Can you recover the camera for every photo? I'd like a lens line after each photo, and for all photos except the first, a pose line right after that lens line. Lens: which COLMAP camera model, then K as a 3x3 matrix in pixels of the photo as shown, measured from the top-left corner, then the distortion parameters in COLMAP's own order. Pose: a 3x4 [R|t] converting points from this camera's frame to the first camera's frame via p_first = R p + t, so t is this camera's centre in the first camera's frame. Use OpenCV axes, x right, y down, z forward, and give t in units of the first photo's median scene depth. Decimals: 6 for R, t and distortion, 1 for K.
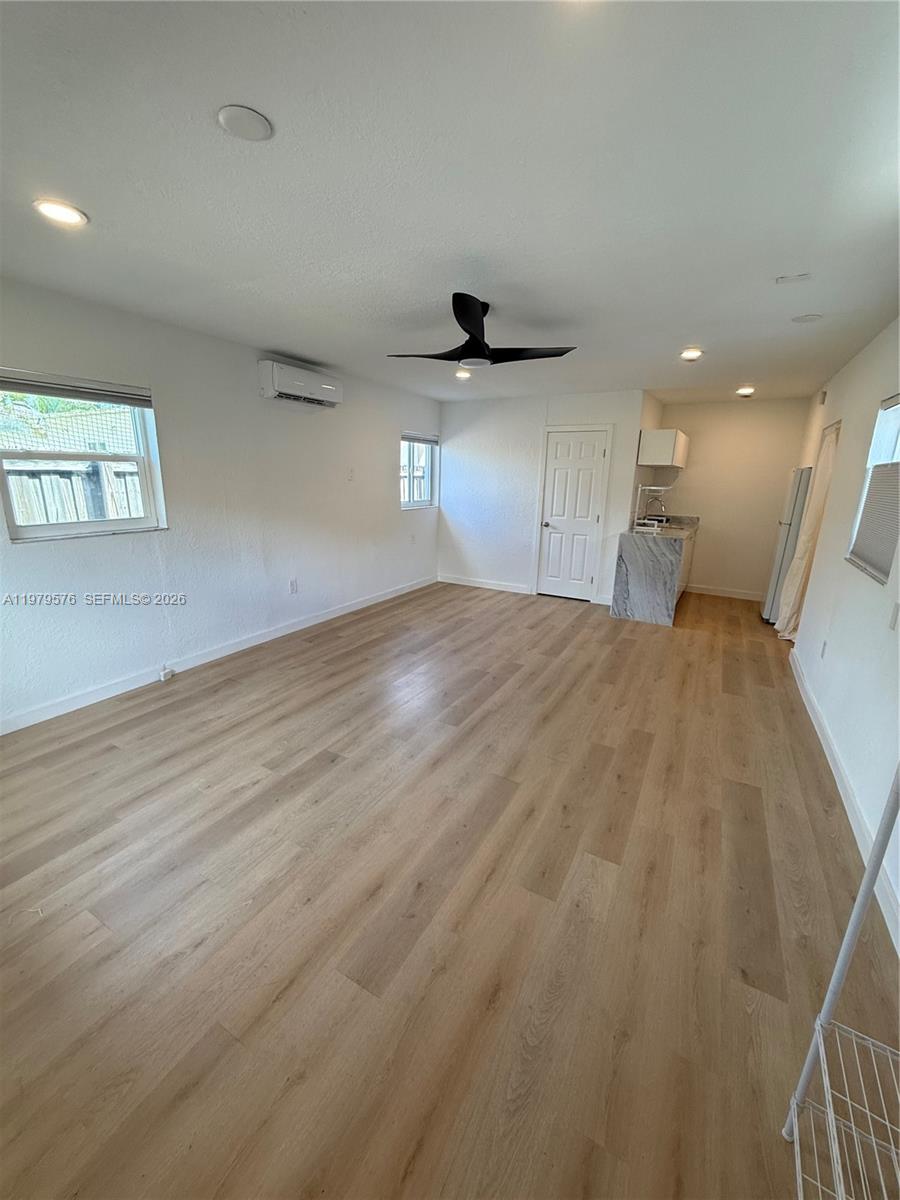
lens RADIAL K [[480.0, 0, 450.0], [0, 480.0, 600.0], [0, 0, 1]] dist [0.000200, 0.000209]
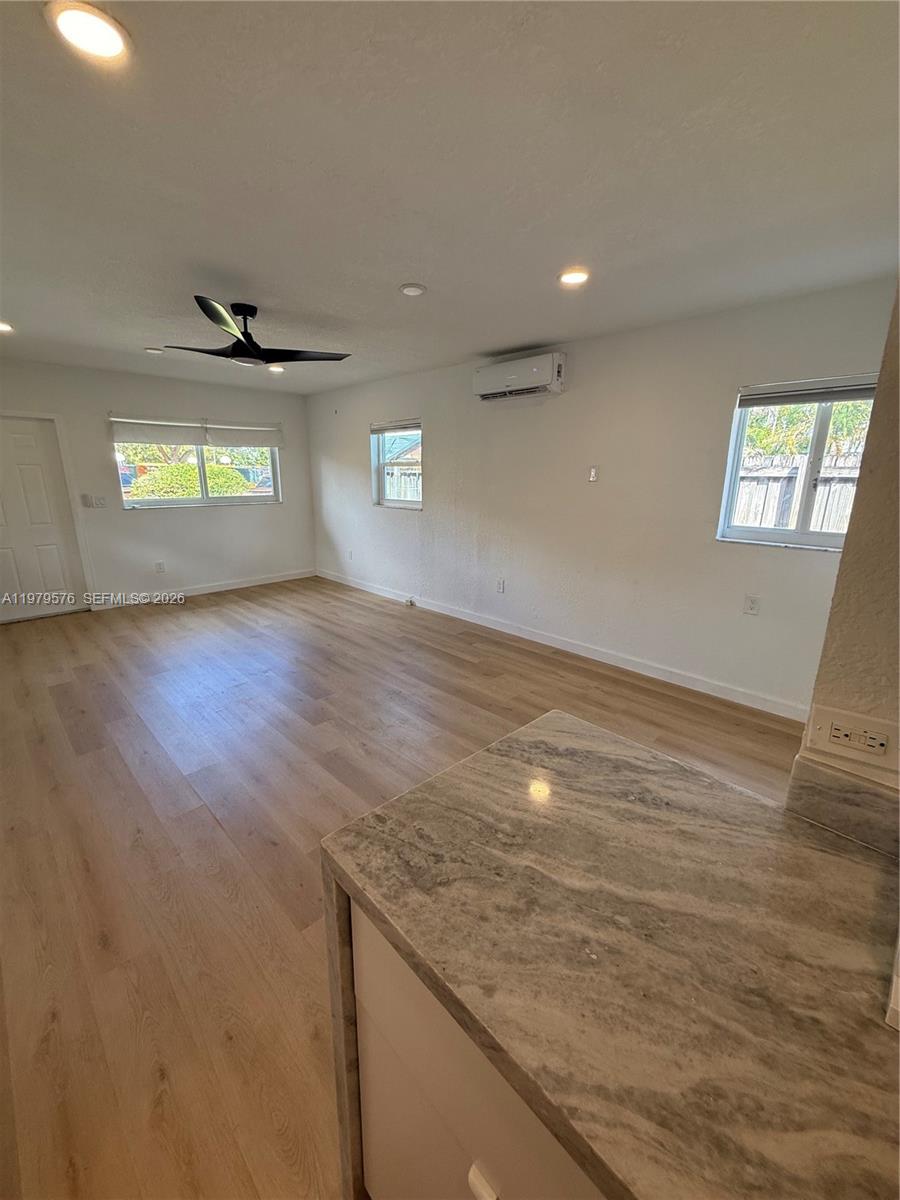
lens RADIAL K [[480.0, 0, 450.0], [0, 480.0, 600.0], [0, 0, 1]] dist [0.000200, 0.000209]
pose [[-0.281131, 0.224623, -0.933011, 0.681455], [-0.257480, 0.918920, 0.298813, -0.289458], [0.924483, 0.324238, -0.200501, 1.180794]]
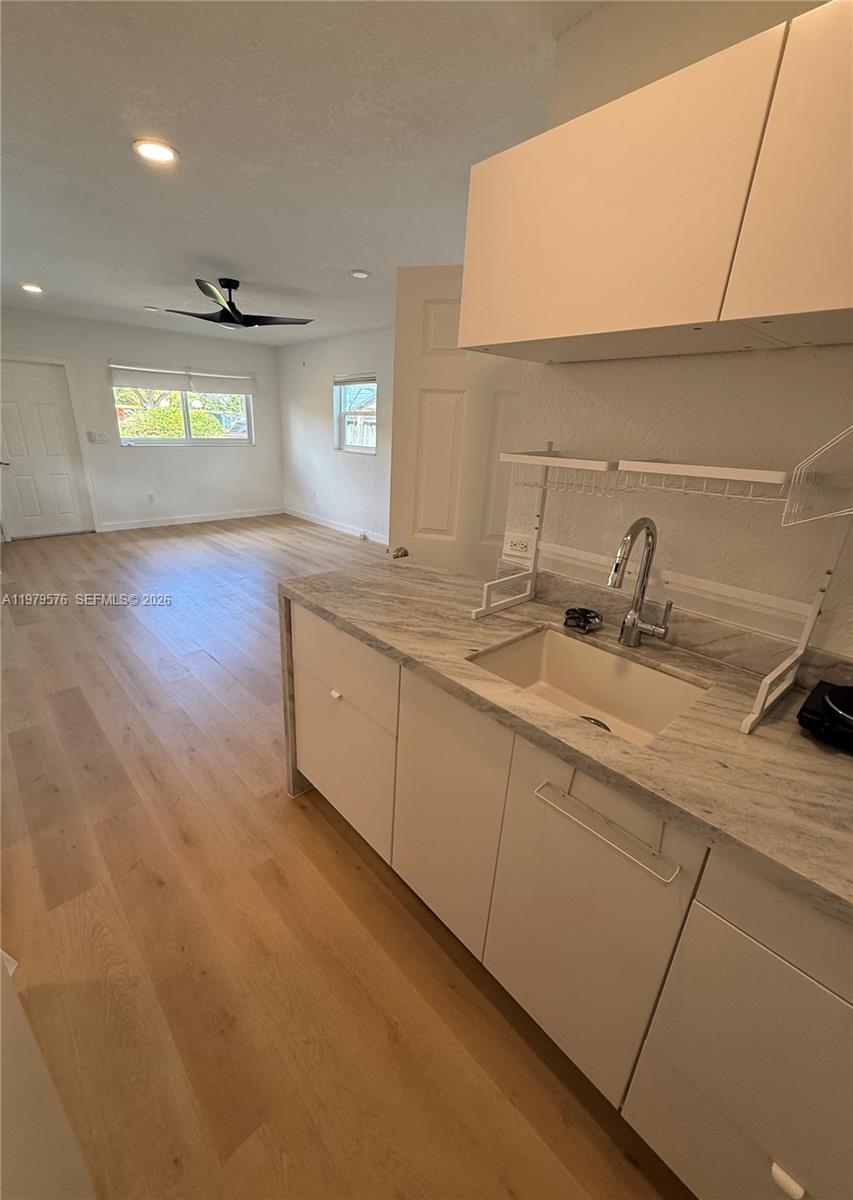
lens RADIAL K [[480.4, 0, 403.2], [0, 480.4, 599.0], [0, 0, 1]] dist [-0.000081, 0.000067]
pose [[-0.319564, 0.294188, -0.900740, 0.878157], [-0.284066, 0.877120, 0.387255, -0.315087], [0.903983, 0.379623, -0.196728, 1.306327]]
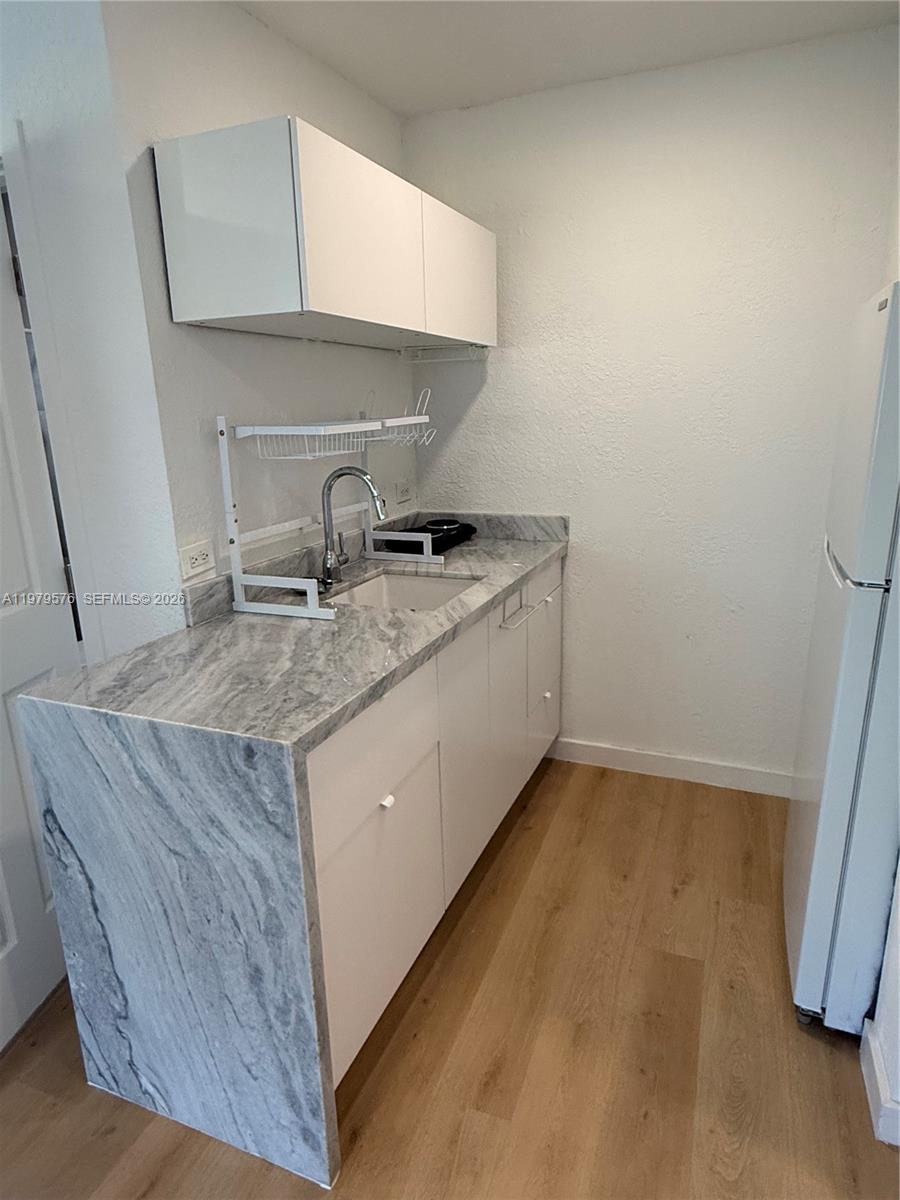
lens RADIAL K [[736.3, 0, 450.0], [0, 736.3, 600.0], [0, 0, 1]] dist [0.007347, 0.001577]
pose [[0.989499, -0.083454, 0.118014, 0.584273], [0.082854, 0.996512, 0.009996, -0.197693], [-0.118436, -0.000113, 0.992962, 0.848153]]
